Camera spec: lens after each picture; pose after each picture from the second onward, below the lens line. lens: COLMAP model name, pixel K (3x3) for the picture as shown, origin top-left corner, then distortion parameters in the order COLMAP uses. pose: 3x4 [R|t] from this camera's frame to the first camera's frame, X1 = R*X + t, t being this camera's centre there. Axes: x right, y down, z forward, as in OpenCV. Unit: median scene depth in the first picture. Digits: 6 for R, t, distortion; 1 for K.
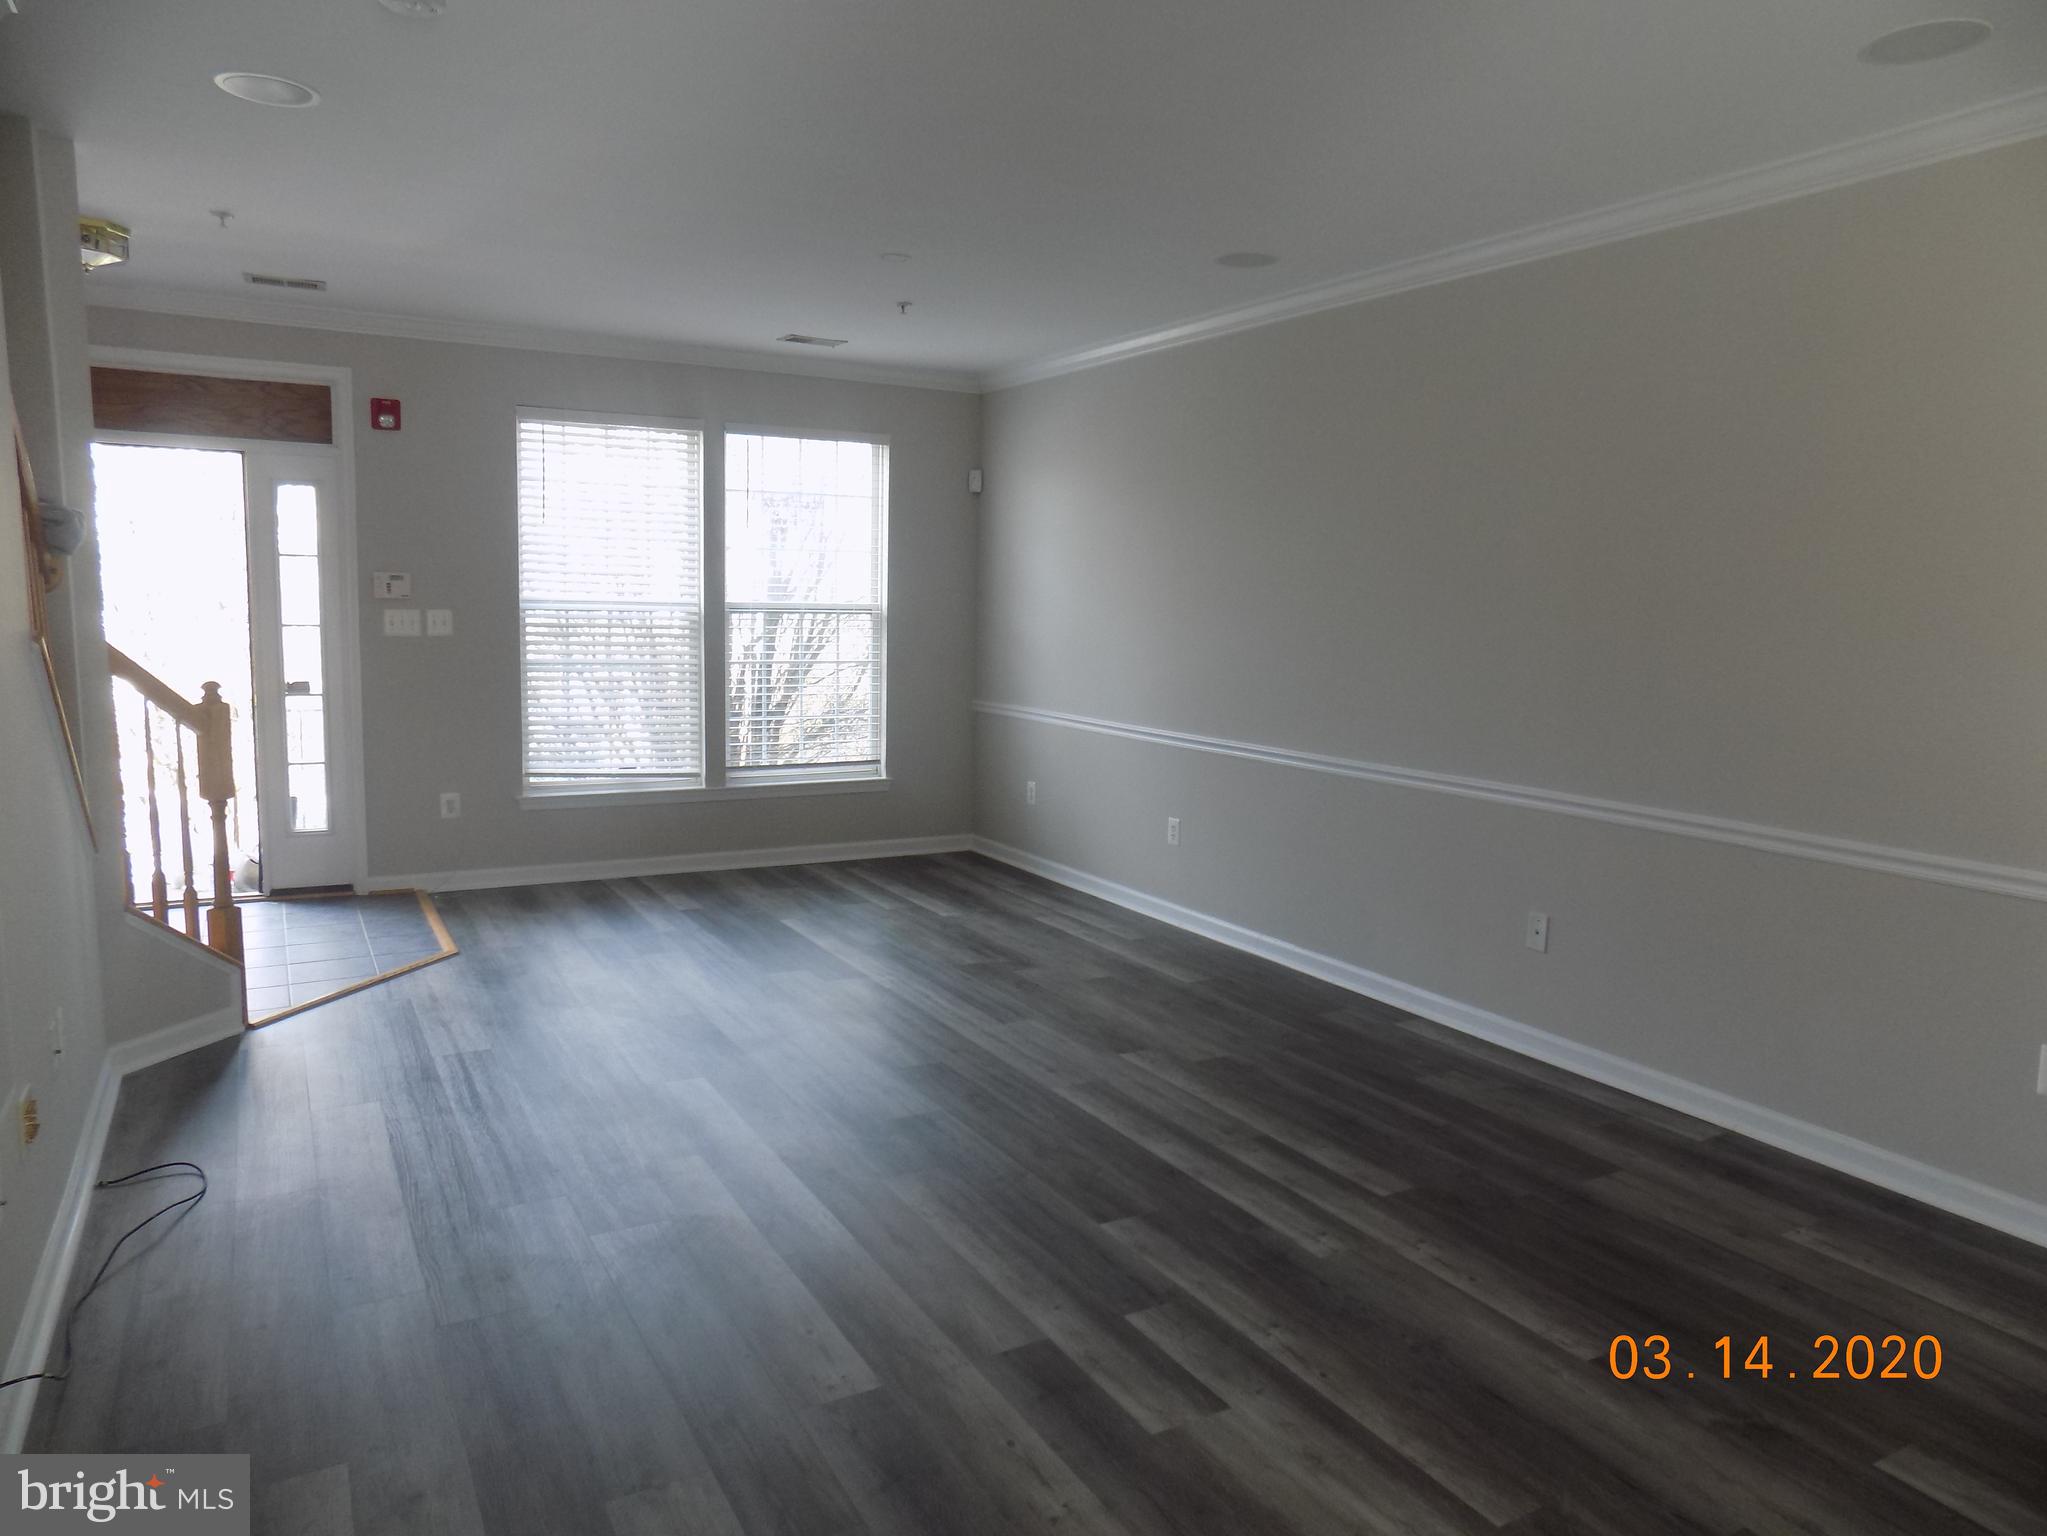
lens RADIAL K [[1382.2, 0, 1031.8], [0, 1382.2, 750.4], [0, 0, 1]] dist [-0.067785, 0.068068]
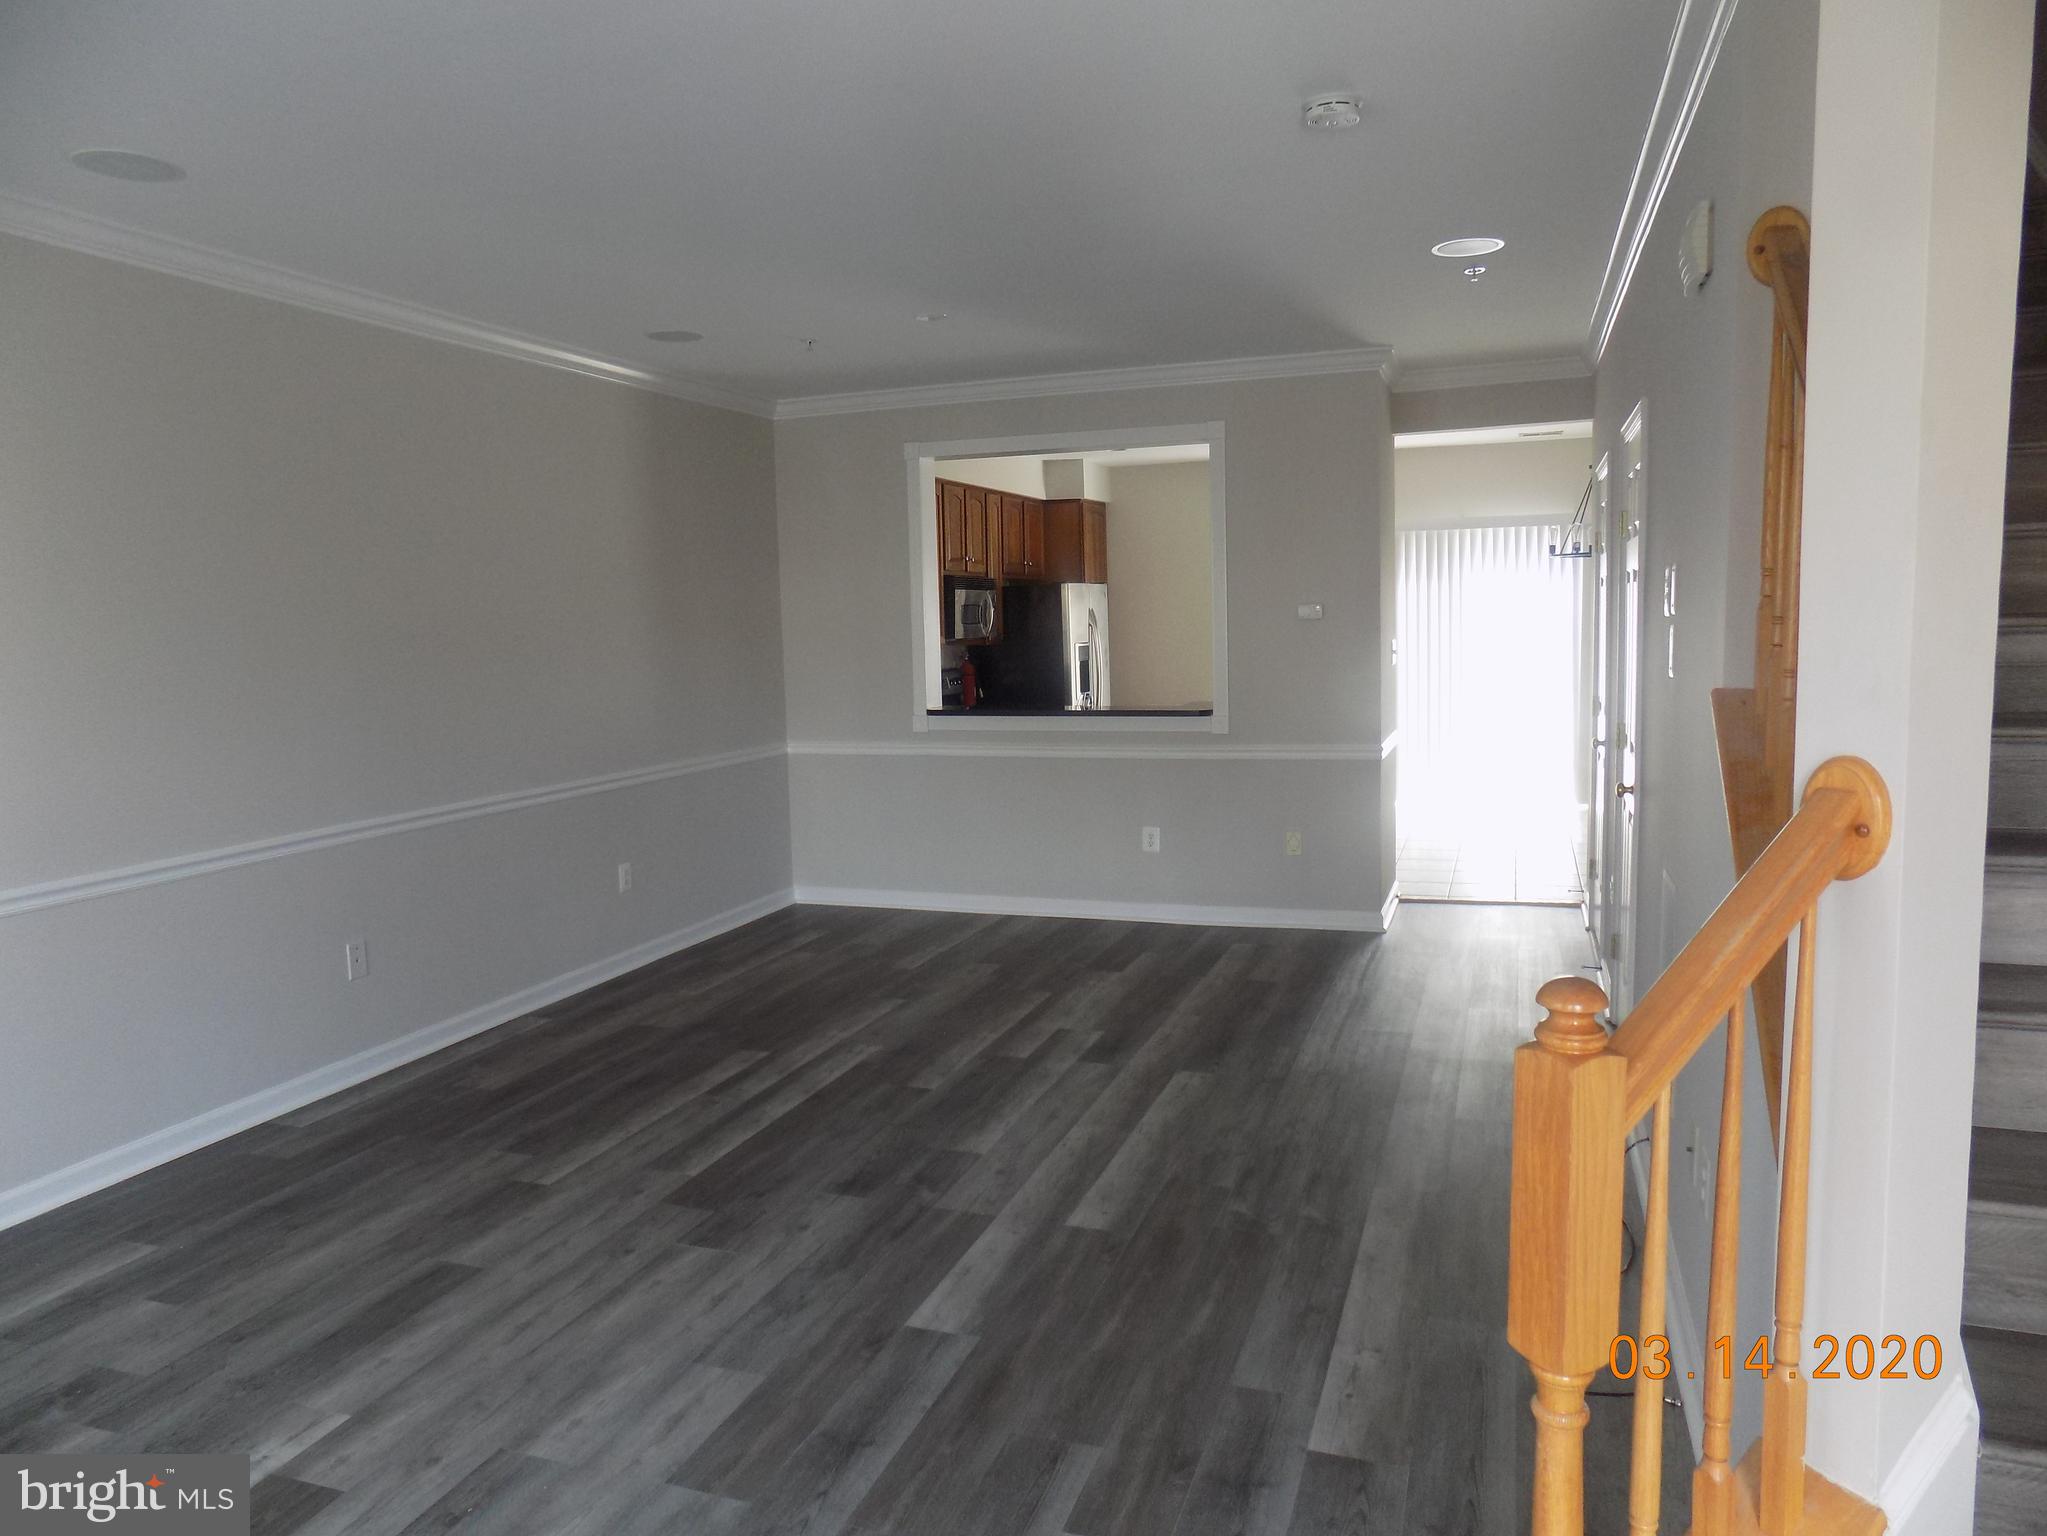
lens RADIAL K [[1382.2, 0, 1037.6], [0, 1382.2, 764.7], [0, 0, 1]] dist [-0.067785, 0.068068]
pose [[-0.657583, -0.083080, 0.748787, -0.886142], [0.097881, 0.976055, 0.194255, -0.196597], [-0.746997, 0.201031, -0.633705, 1.499877]]
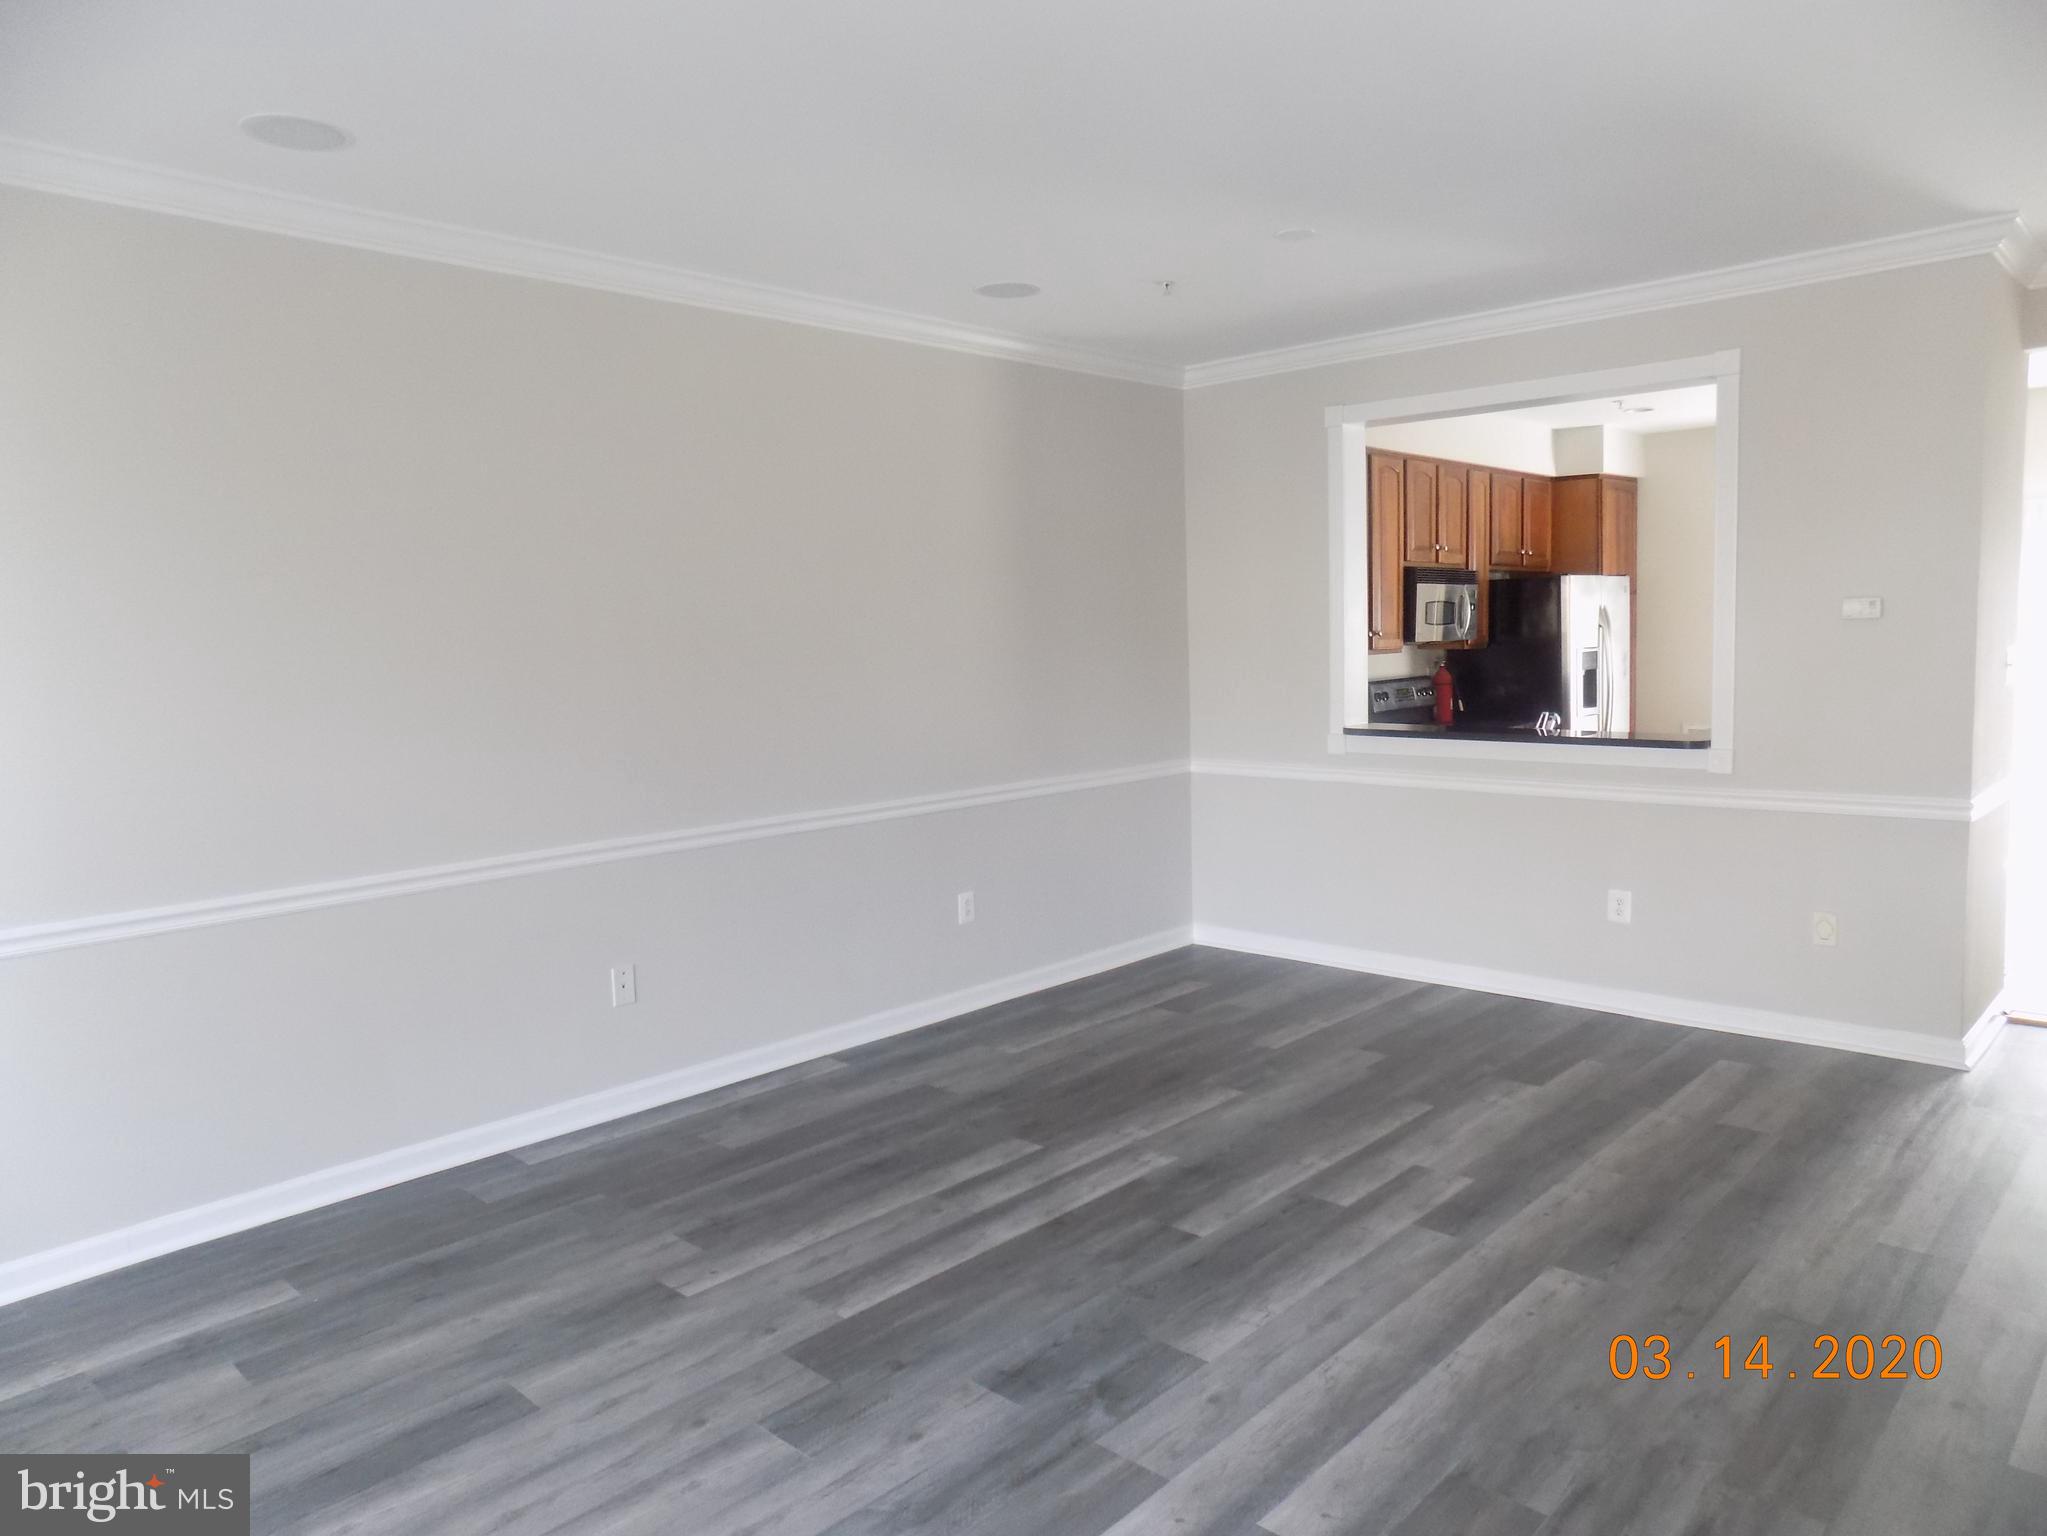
lens RADIAL K [[1382.2, 0, 1032.0], [0, 1382.2, 765.0], [0, 0, 1]] dist [-0.067785, 0.068068]
pose [[-0.296587, -0.103629, 0.949367, -0.749182], [0.128857, 0.980662, 0.147301, -0.151941], [-0.946273, 0.166020, -0.277498, 1.173402]]
